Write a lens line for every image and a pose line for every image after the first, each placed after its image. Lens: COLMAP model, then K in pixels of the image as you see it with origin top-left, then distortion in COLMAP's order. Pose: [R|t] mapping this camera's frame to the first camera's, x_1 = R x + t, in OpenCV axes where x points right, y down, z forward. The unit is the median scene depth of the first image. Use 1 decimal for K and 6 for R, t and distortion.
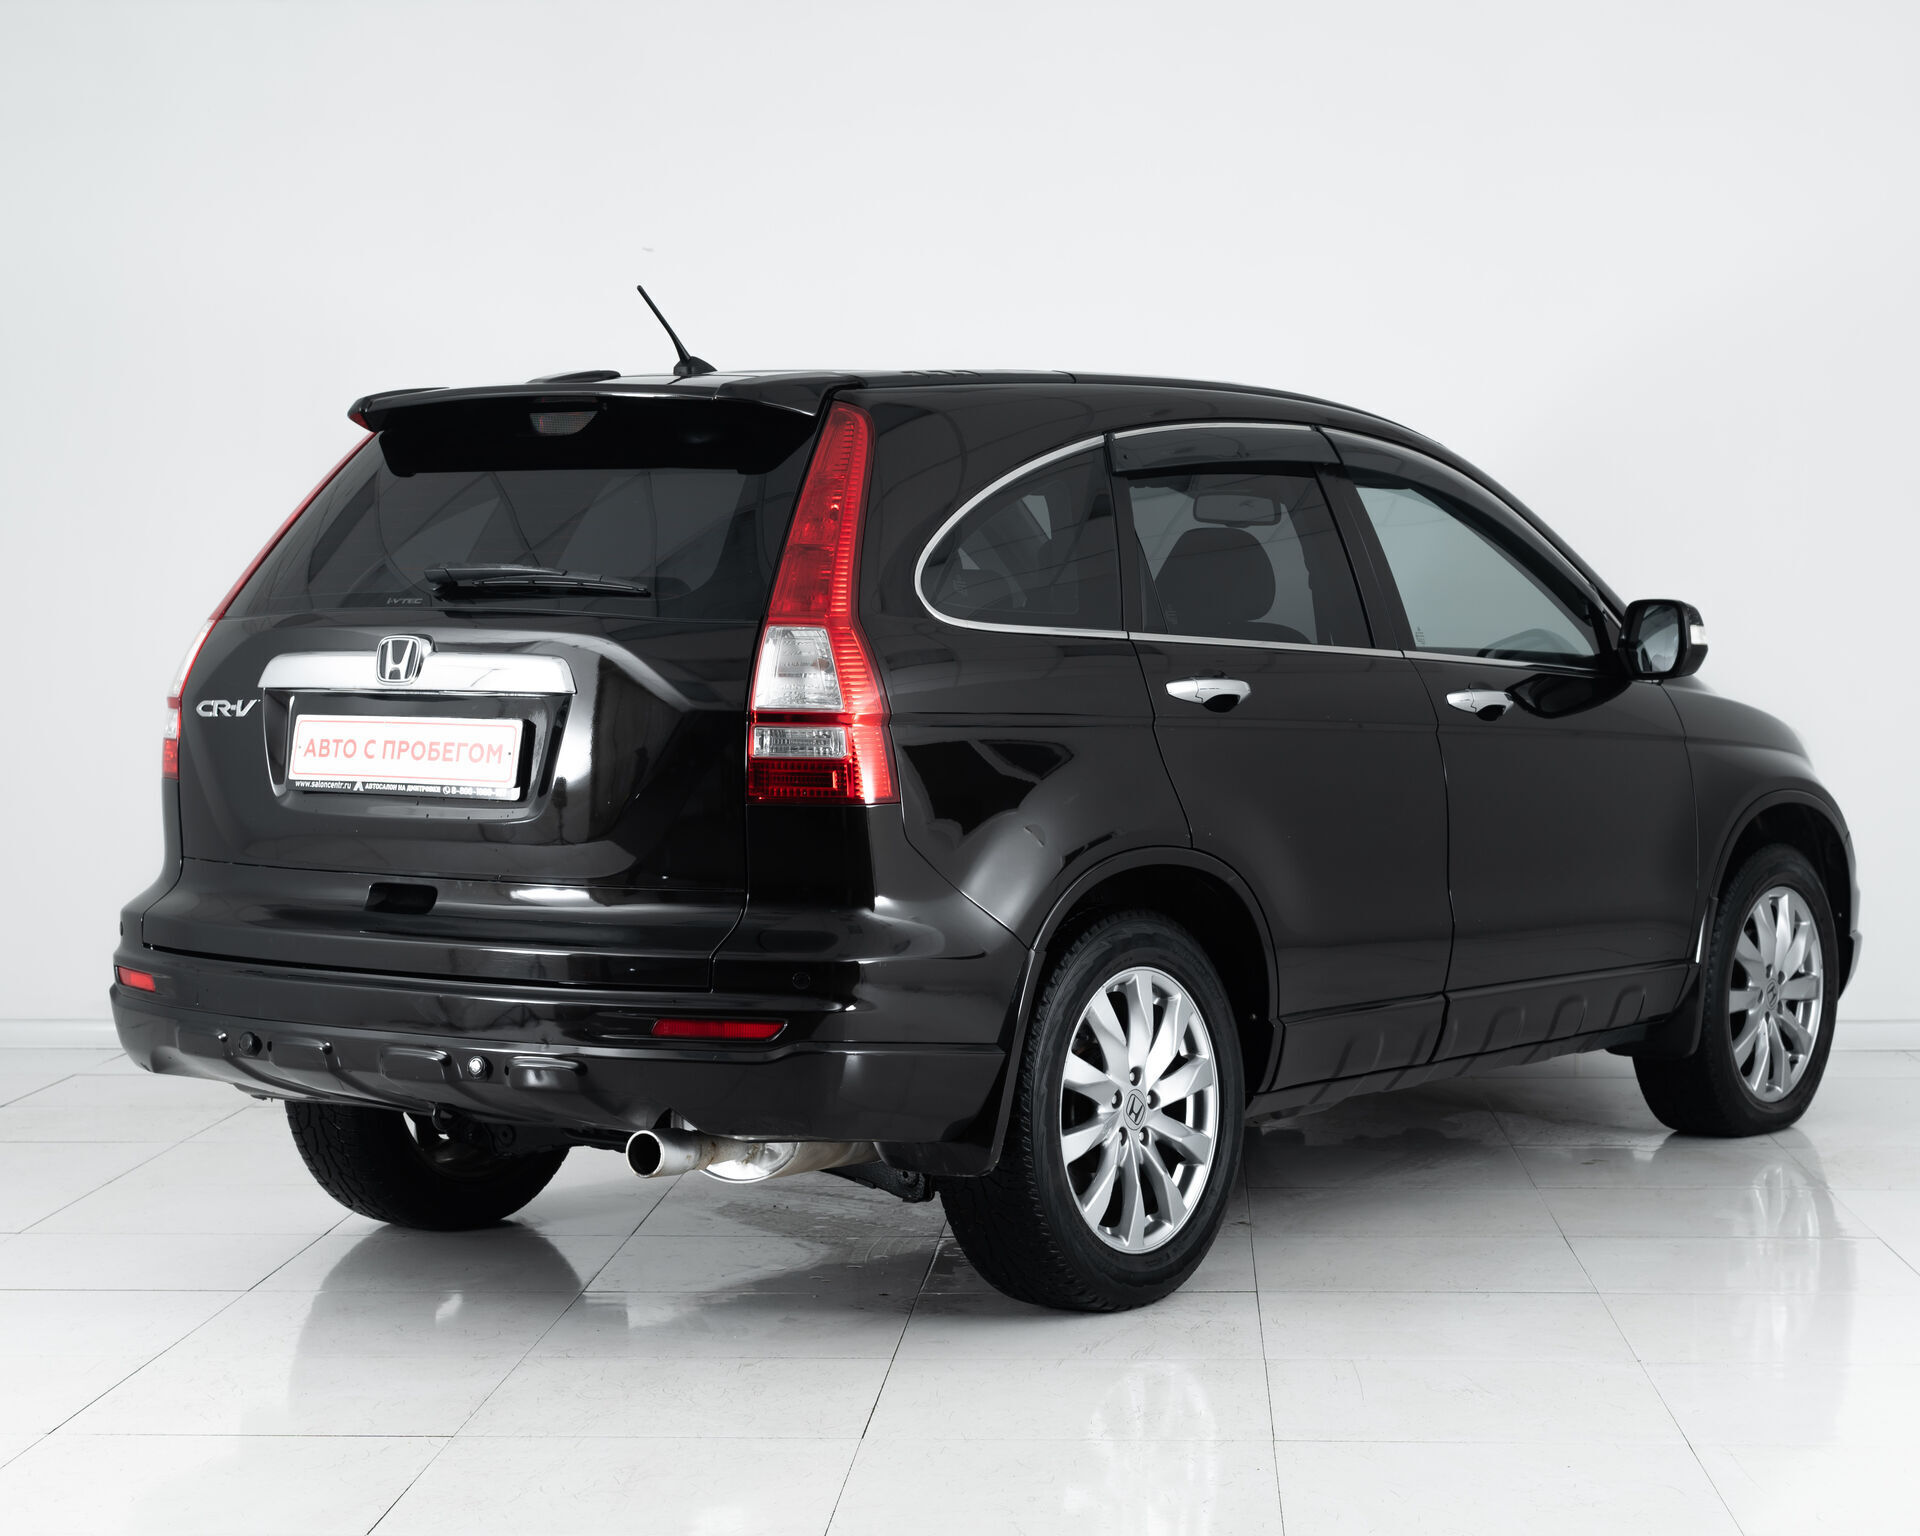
lens RADIAL K [[3398.2, 0, 960.0], [0, 3398.2, 768.0], [0, 0, 1]] dist [-0.131195, 0.031754]
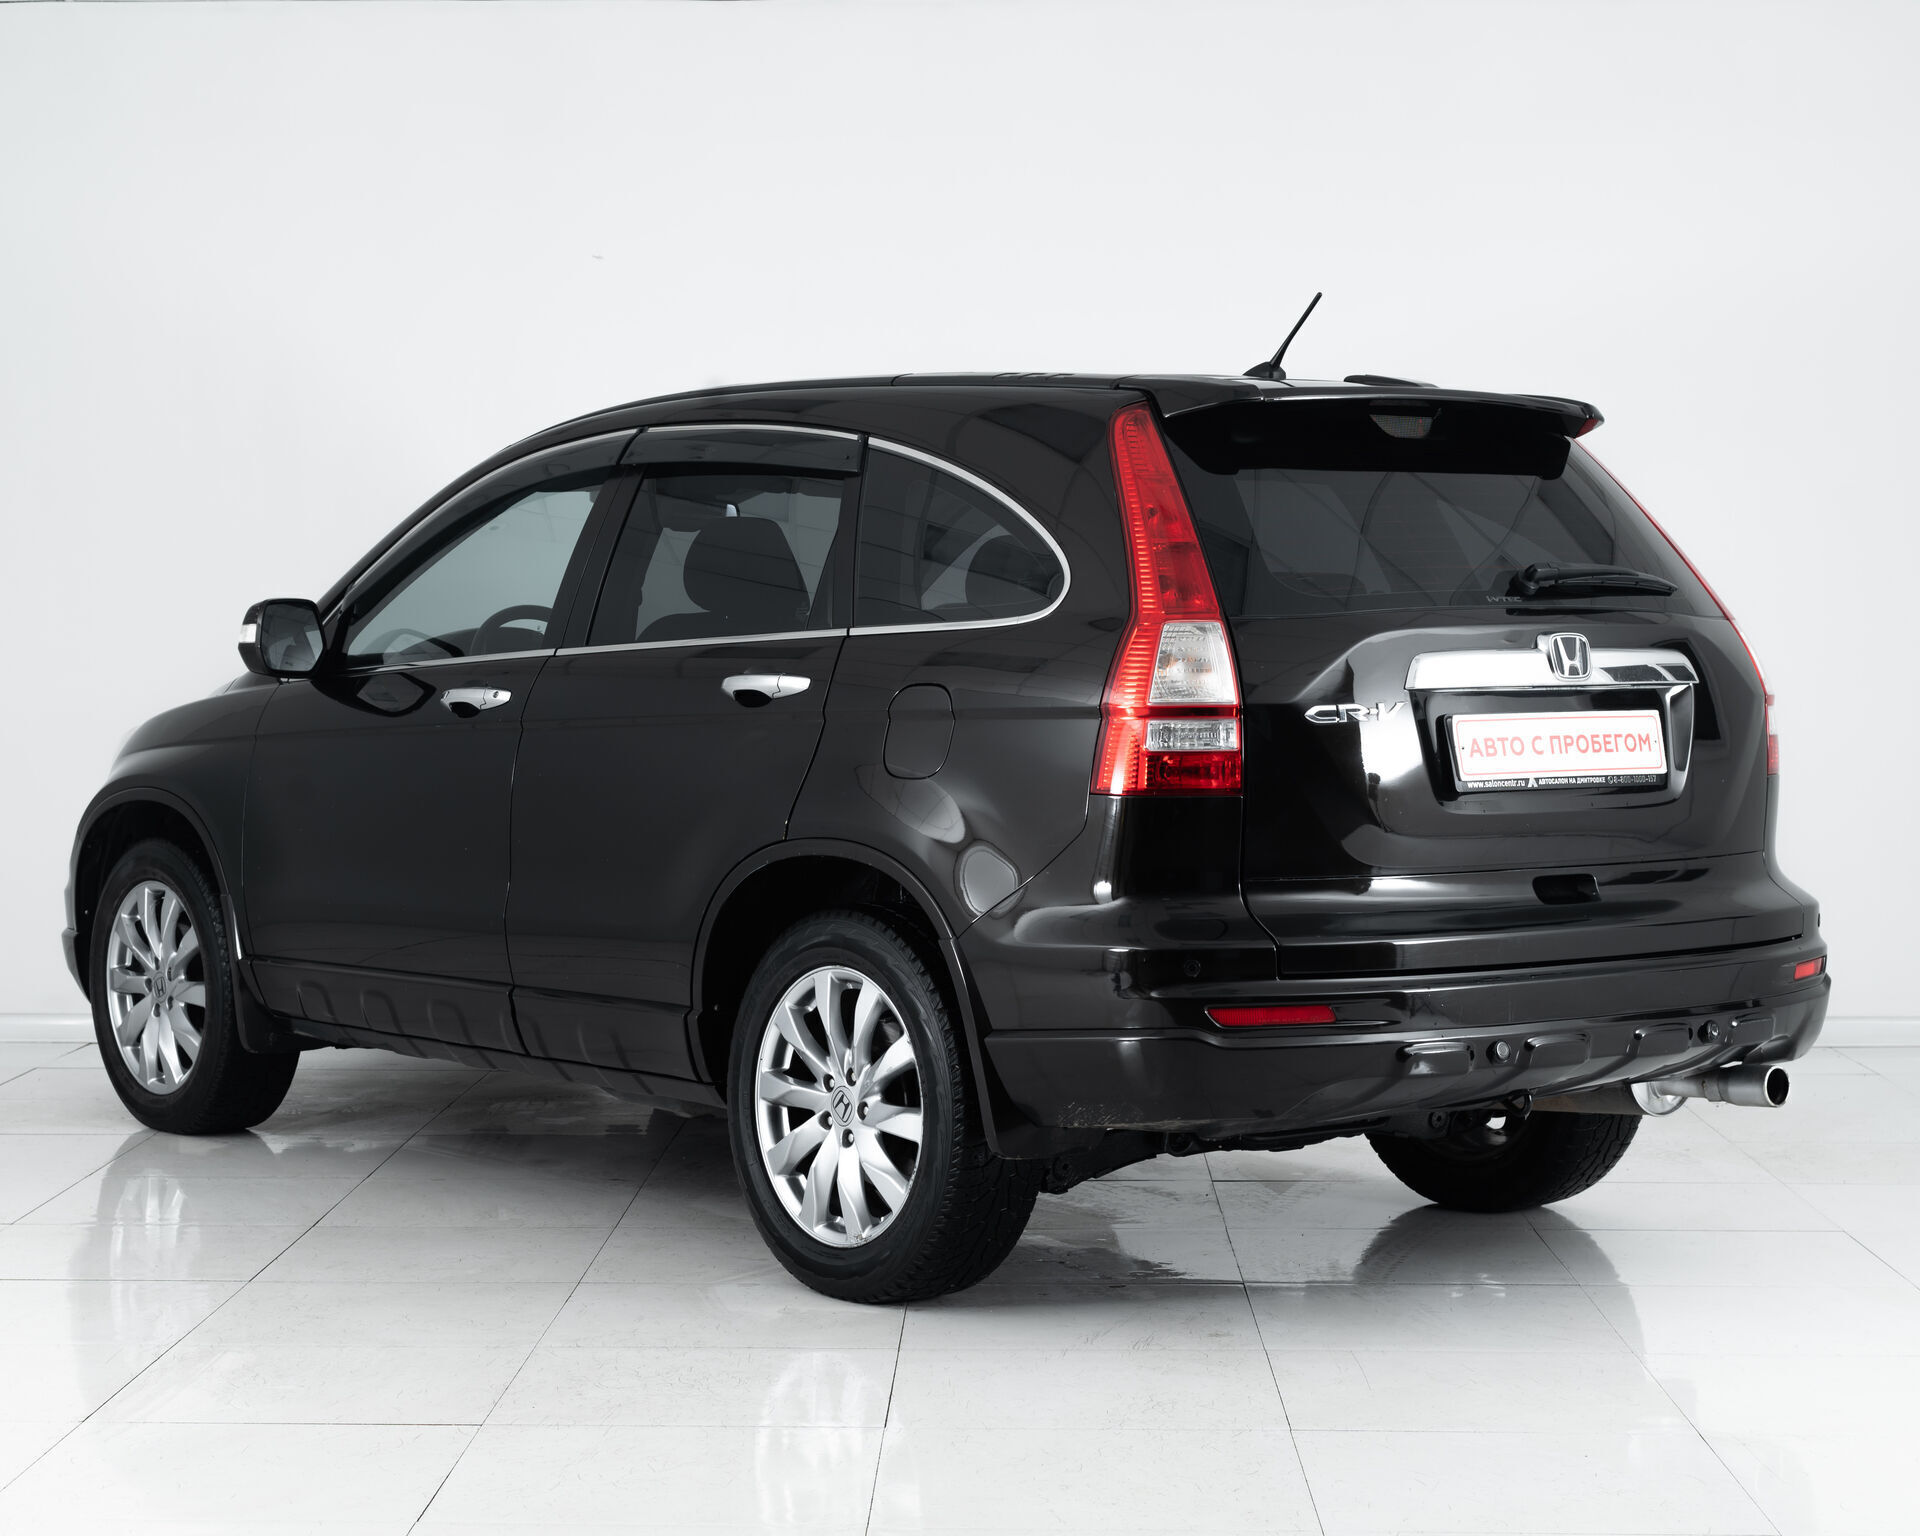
lens RADIAL K [[3398.2, 0, 960.0], [0, 3398.2, 768.0], [0, 0, 1]] dist [-0.131195, 0.031754]
pose [[0.321971, -0.043727, 0.945739, -1.188997], [0.042799, 0.998584, 0.031600, -0.038238], [-0.945782, 0.030302, 0.323386, 0.834341]]
